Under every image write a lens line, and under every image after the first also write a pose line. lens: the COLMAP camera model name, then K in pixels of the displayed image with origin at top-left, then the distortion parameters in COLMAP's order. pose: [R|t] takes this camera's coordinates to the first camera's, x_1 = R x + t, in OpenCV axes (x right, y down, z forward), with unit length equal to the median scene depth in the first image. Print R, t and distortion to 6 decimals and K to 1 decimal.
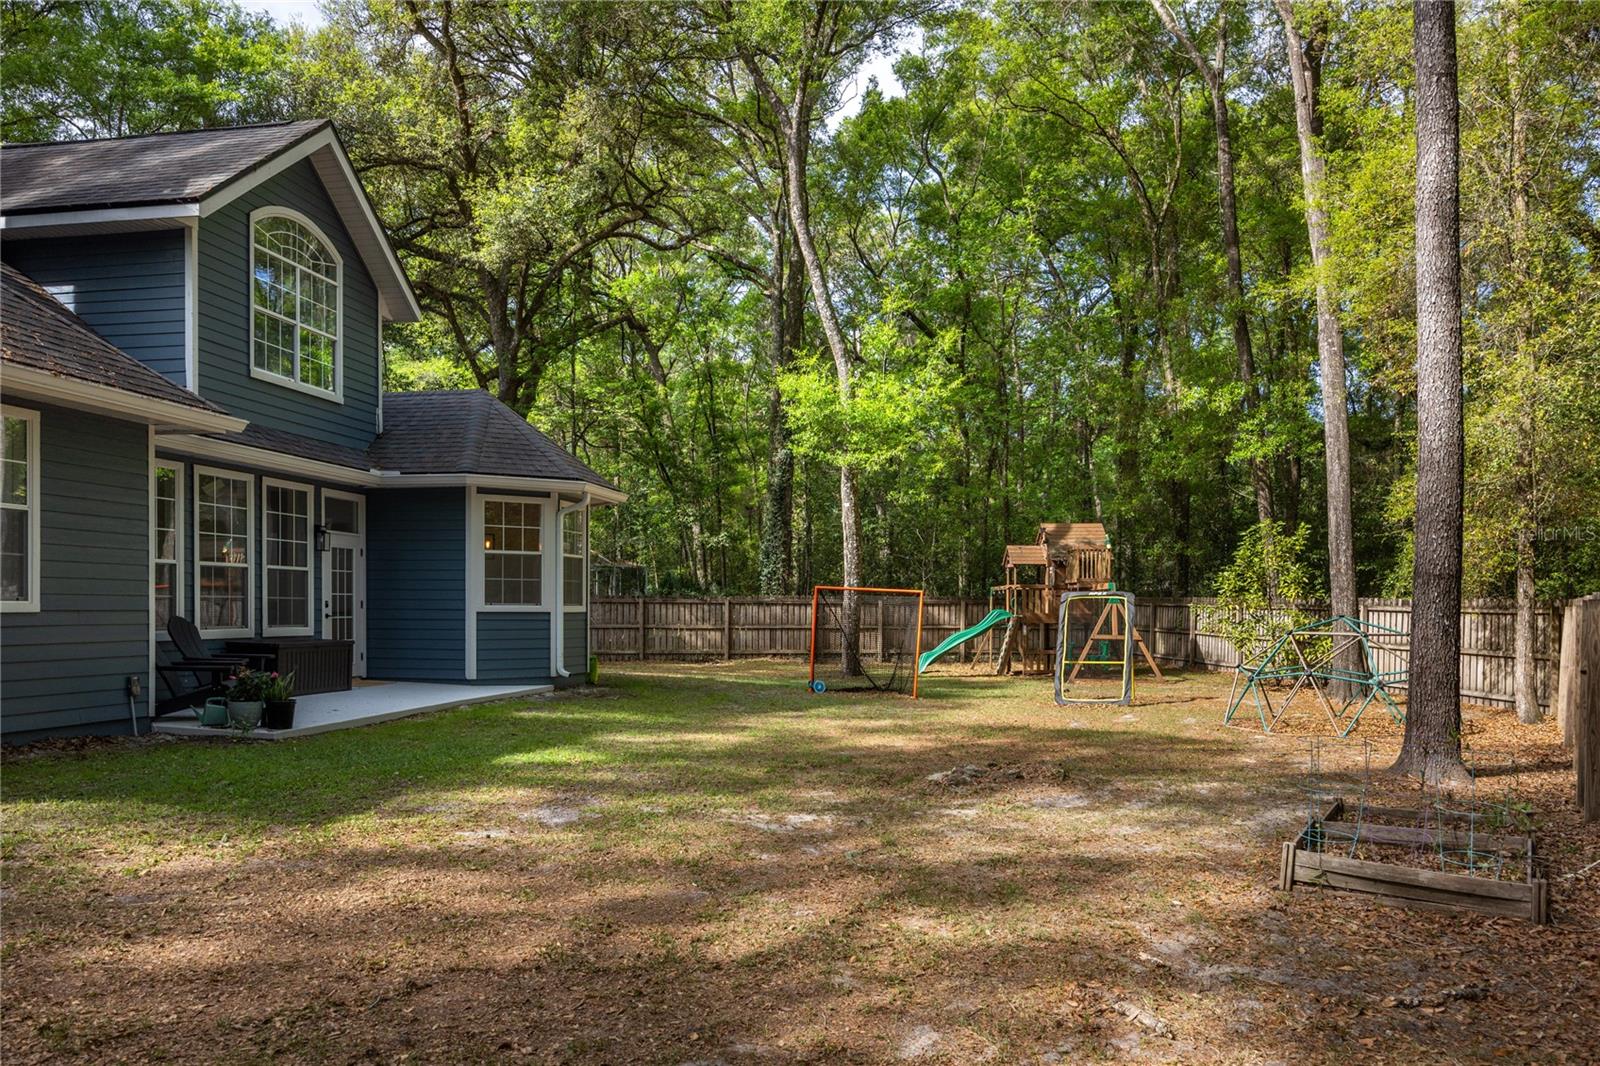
lens RADIAL K [[1180.0, 0, 806.5], [0, 1180.0, 627.9], [0, 0, 1]] dist [0.004275, -0.003607]
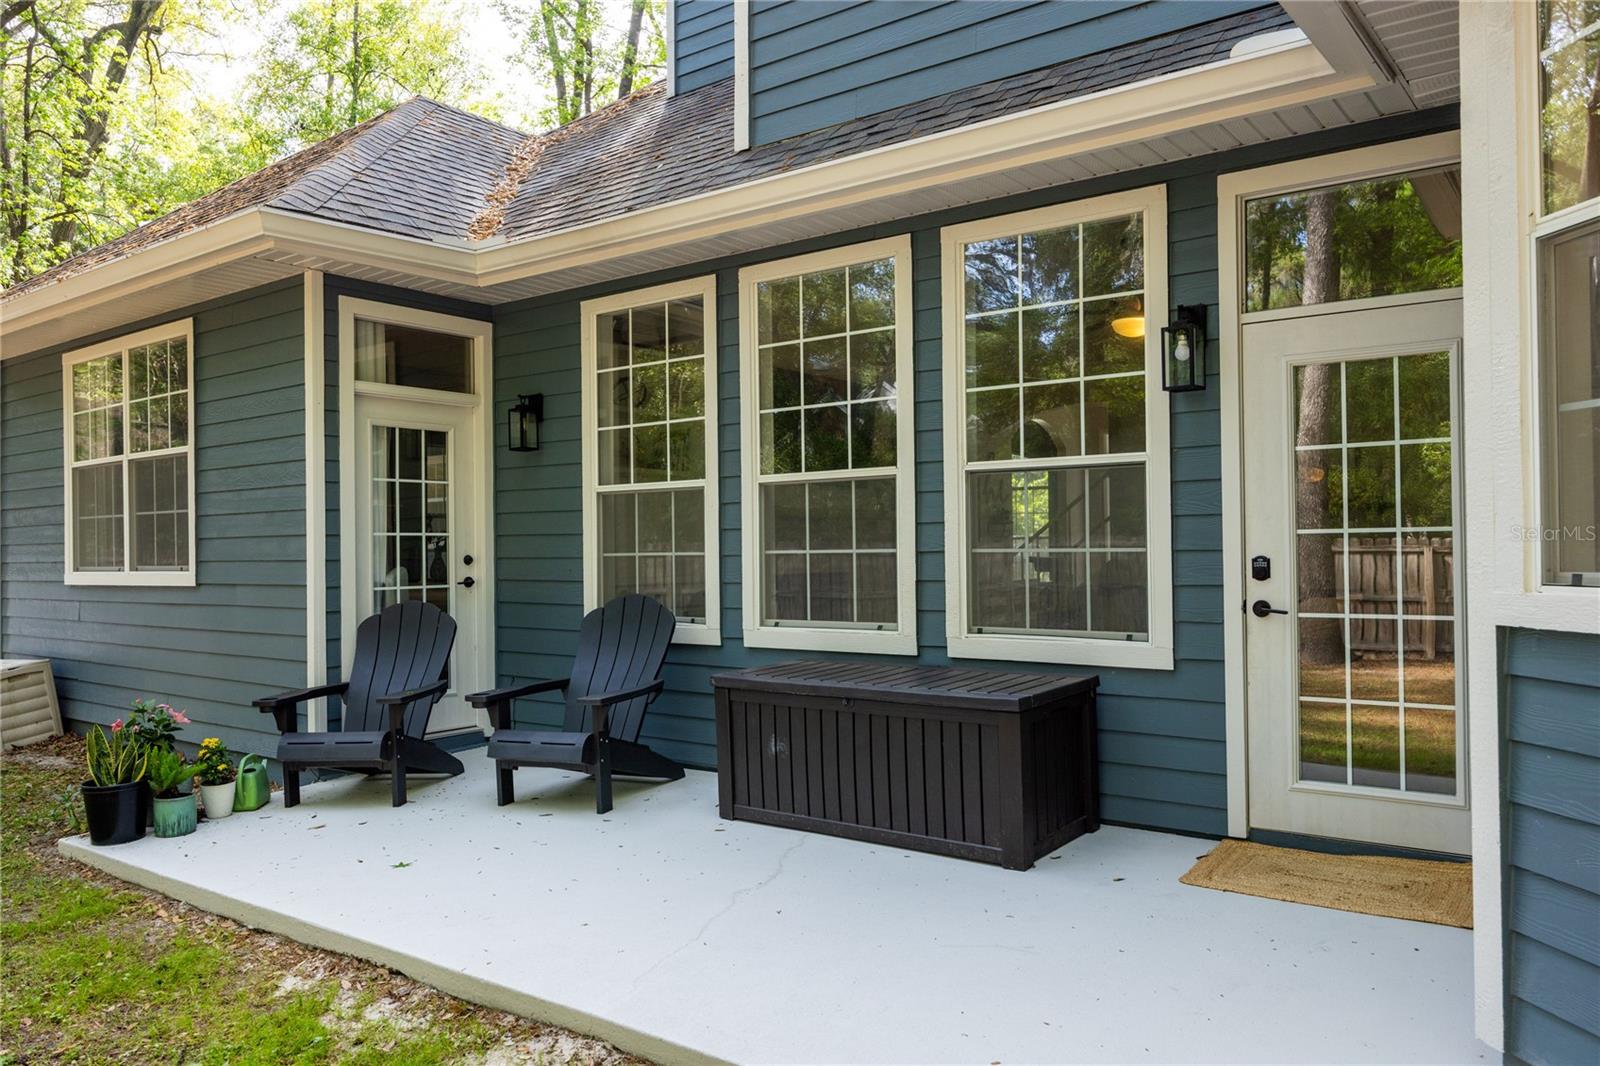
lens RADIAL K [[1163.1, 0, 805.8], [0, 1163.1, 535.7], [0, 0, 1]] dist [0.003390, -0.001337]
pose [[-0.445121, -0.009999, -0.895414, -0.096172], [-0.005635, 0.999949, -0.008365, -0.023708], [0.895453, 0.001322, -0.445155, 0.975128]]
